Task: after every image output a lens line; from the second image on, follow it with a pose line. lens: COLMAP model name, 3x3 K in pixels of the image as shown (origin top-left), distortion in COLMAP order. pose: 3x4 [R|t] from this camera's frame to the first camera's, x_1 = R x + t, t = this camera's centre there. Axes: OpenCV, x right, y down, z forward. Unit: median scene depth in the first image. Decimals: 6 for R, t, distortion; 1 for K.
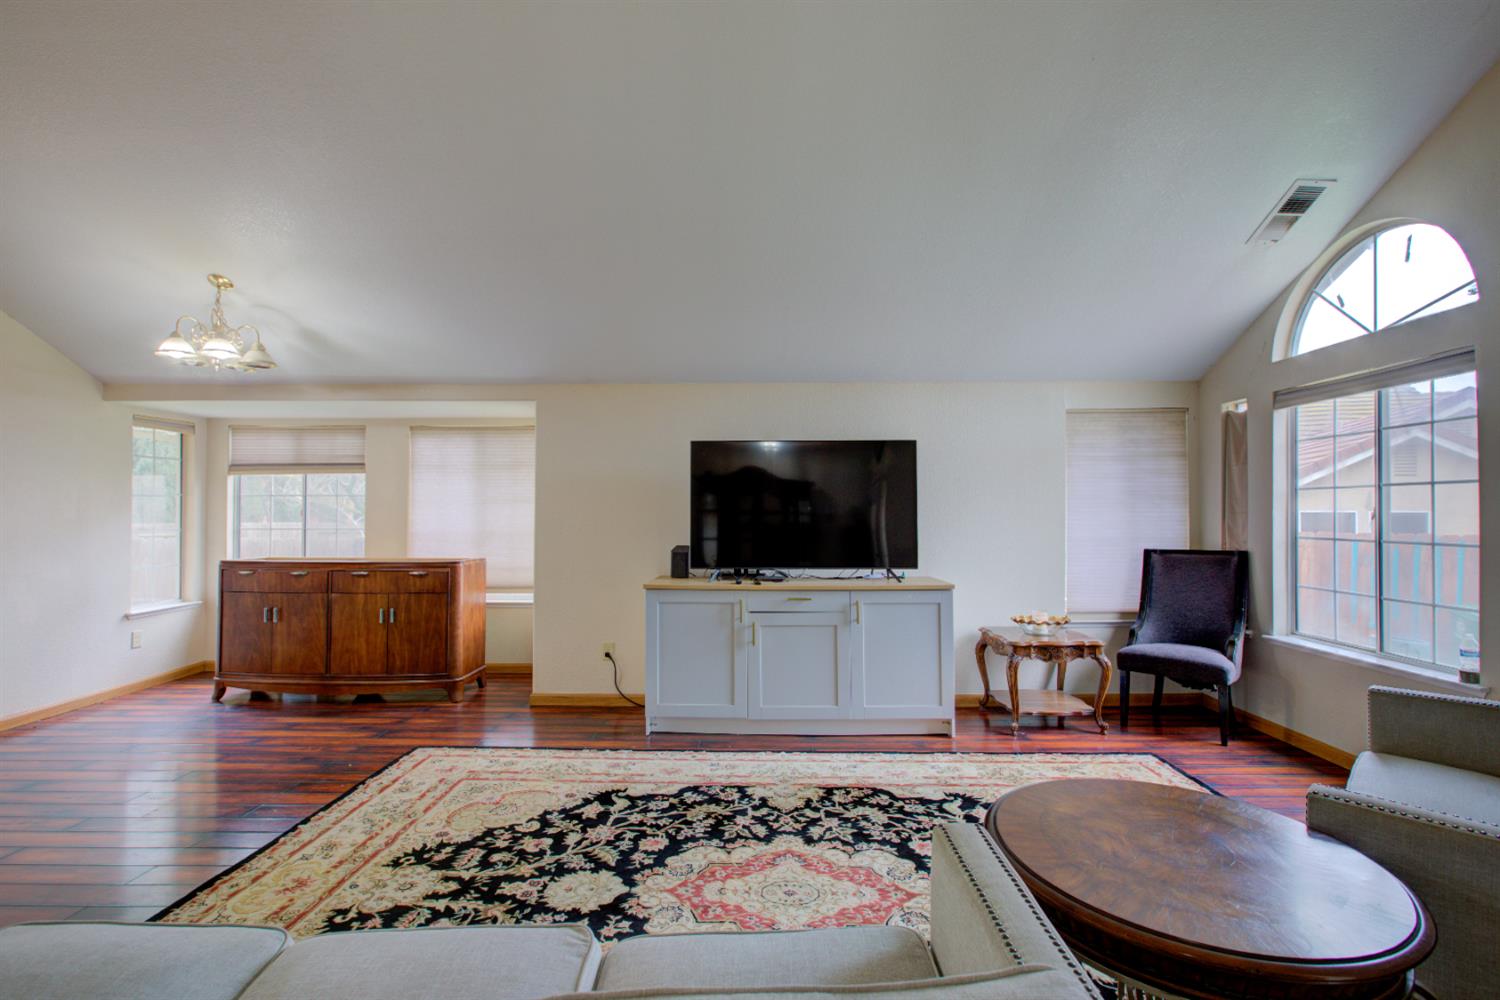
lens RADIAL K [[681.7, 0, 748.3], [0, 681.7, 500.6], [0, 0, 1]] dist [-0.013027, 0.005552]
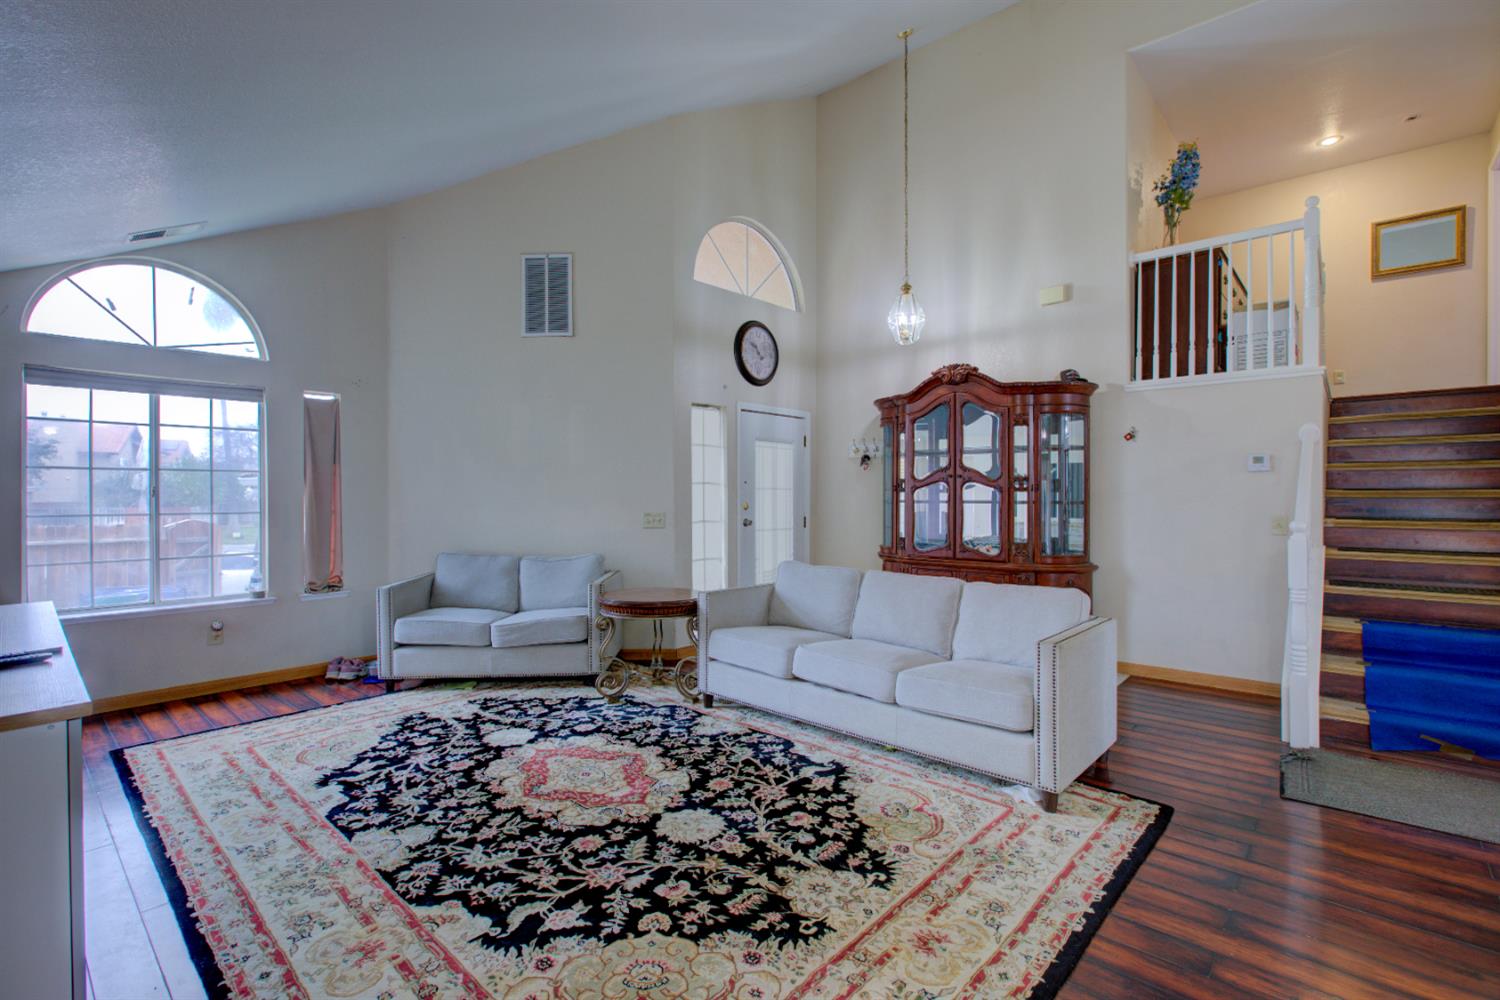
lens RADIAL K [[681.7, 0, 748.3], [0, 681.7, 500.6], [0, 0, 1]] dist [-0.013027, 0.005552]
pose [[-0.750388, -0.007843, 0.660951, -0.909639], [-0.012671, 0.999917, -0.002520, 0.030930], [-0.660876, -0.010266, -0.750425, 1.542018]]
